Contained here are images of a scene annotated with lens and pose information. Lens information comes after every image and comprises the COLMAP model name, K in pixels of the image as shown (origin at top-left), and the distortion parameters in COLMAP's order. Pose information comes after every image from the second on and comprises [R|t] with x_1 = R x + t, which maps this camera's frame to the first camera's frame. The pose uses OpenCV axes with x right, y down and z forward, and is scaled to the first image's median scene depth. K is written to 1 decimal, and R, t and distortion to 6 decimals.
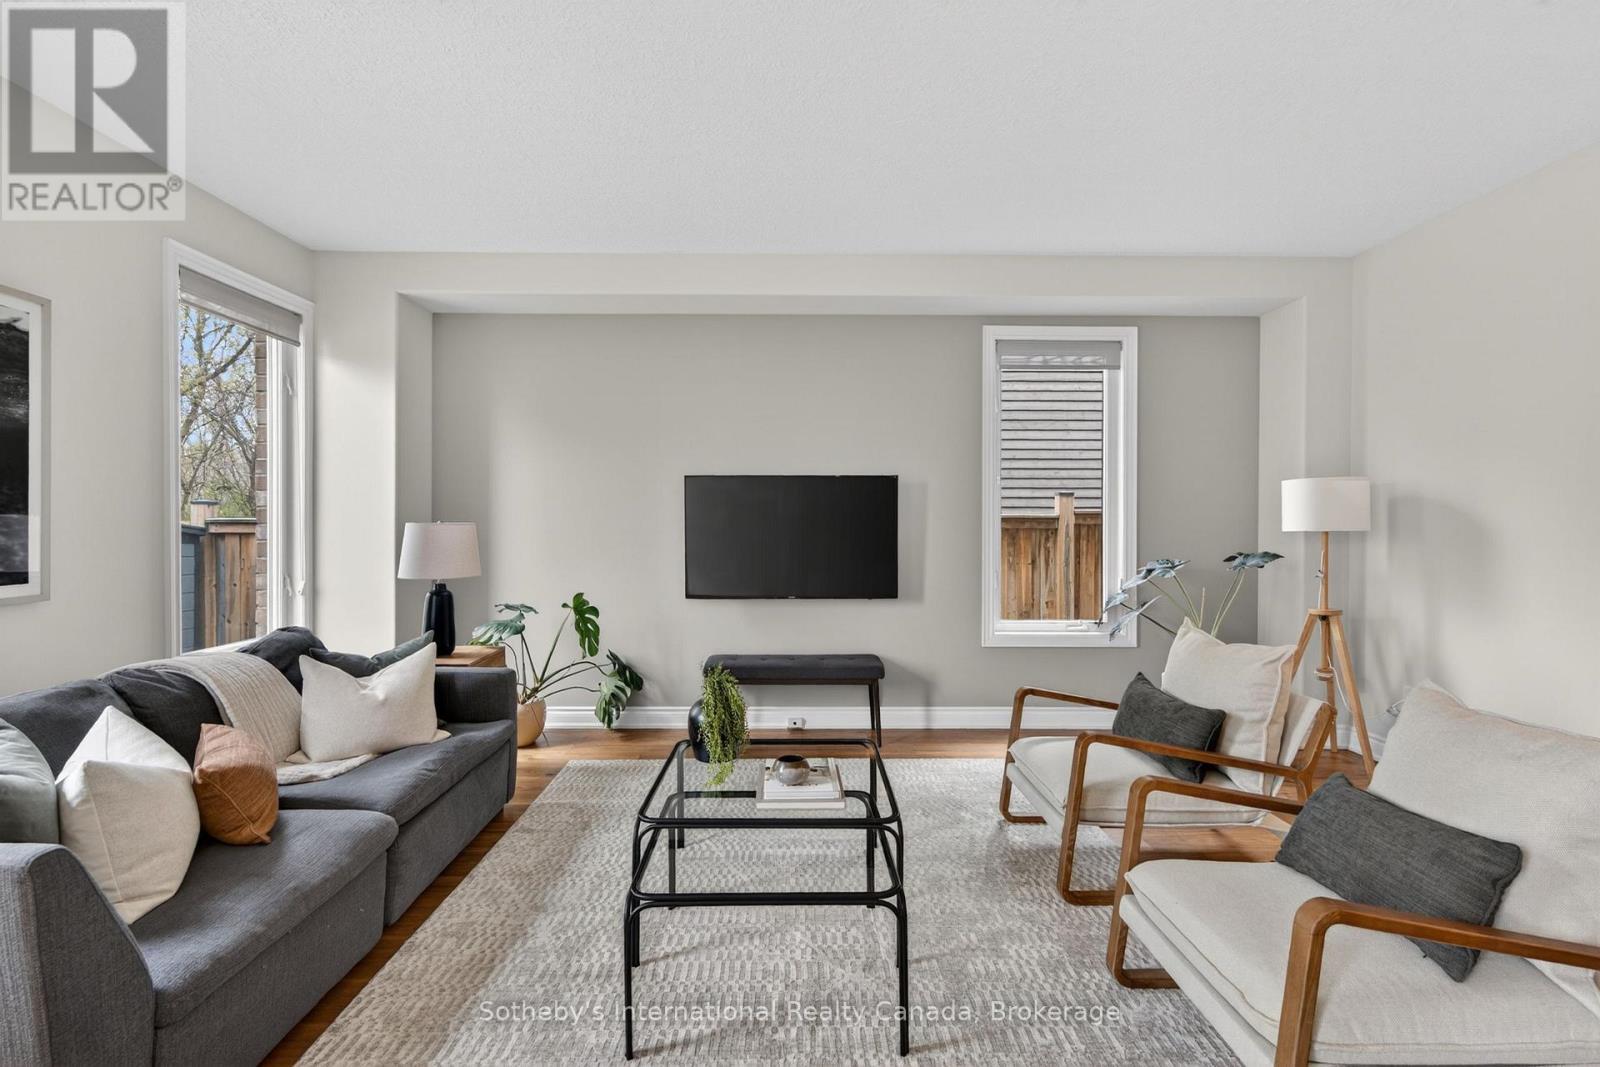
lens RADIAL K [[726.3, 0, 800.0], [0, 726.3, 533.5], [0, 0, 1]] dist [0.000563, -0.000221]
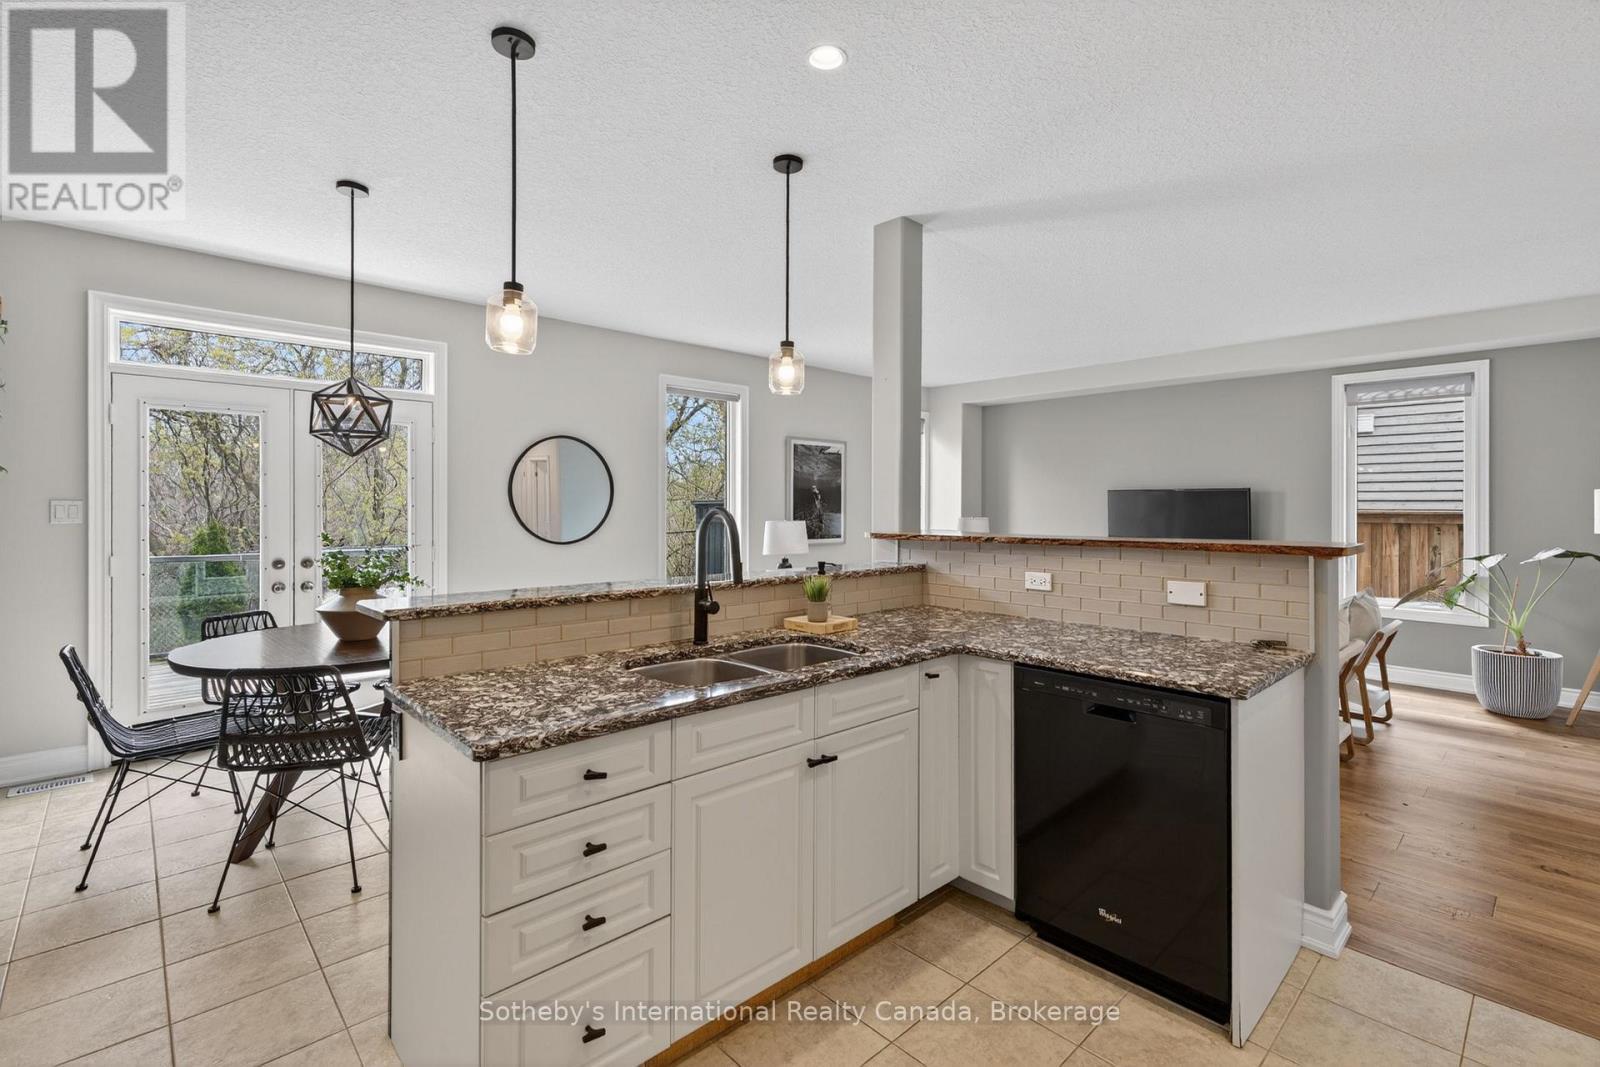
lens RADIAL K [[723.8, 0, 799.8], [0, 723.8, 512.7], [0, 0, 1]] dist [-0.000244, -0.000054]
pose [[0.680480, 0.007589, -0.732727, 0.602696], [-0.008917, 0.999958, 0.002075, -0.024689], [0.732712, 0.005122, 0.680519, -0.691261]]
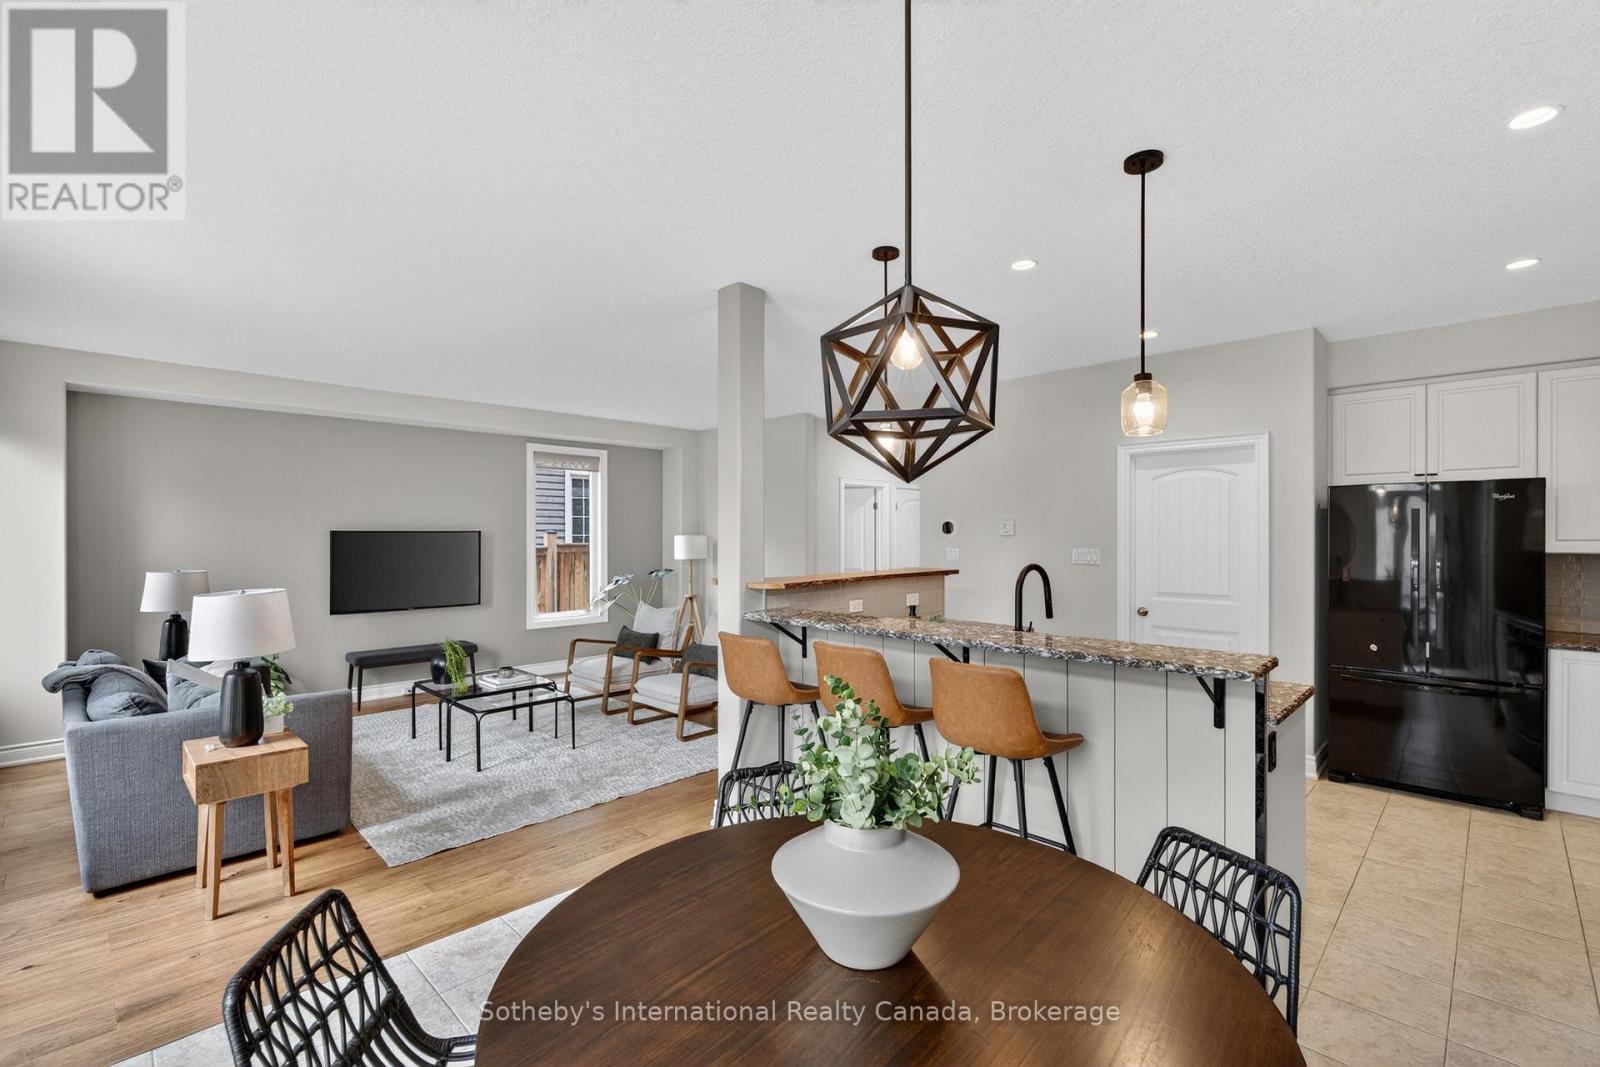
lens RADIAL K [[703.8, 0, 800.0], [0, 703.8, 533.5], [0, 0, 1]] dist [-0.000603, -0.000013]
pose [[0.714764, -0.000412, 0.699366, -0.480132], [0.012350, 0.999851, -0.012032, -0.045953], [-0.699257, 0.017237, 0.714663, -0.682855]]
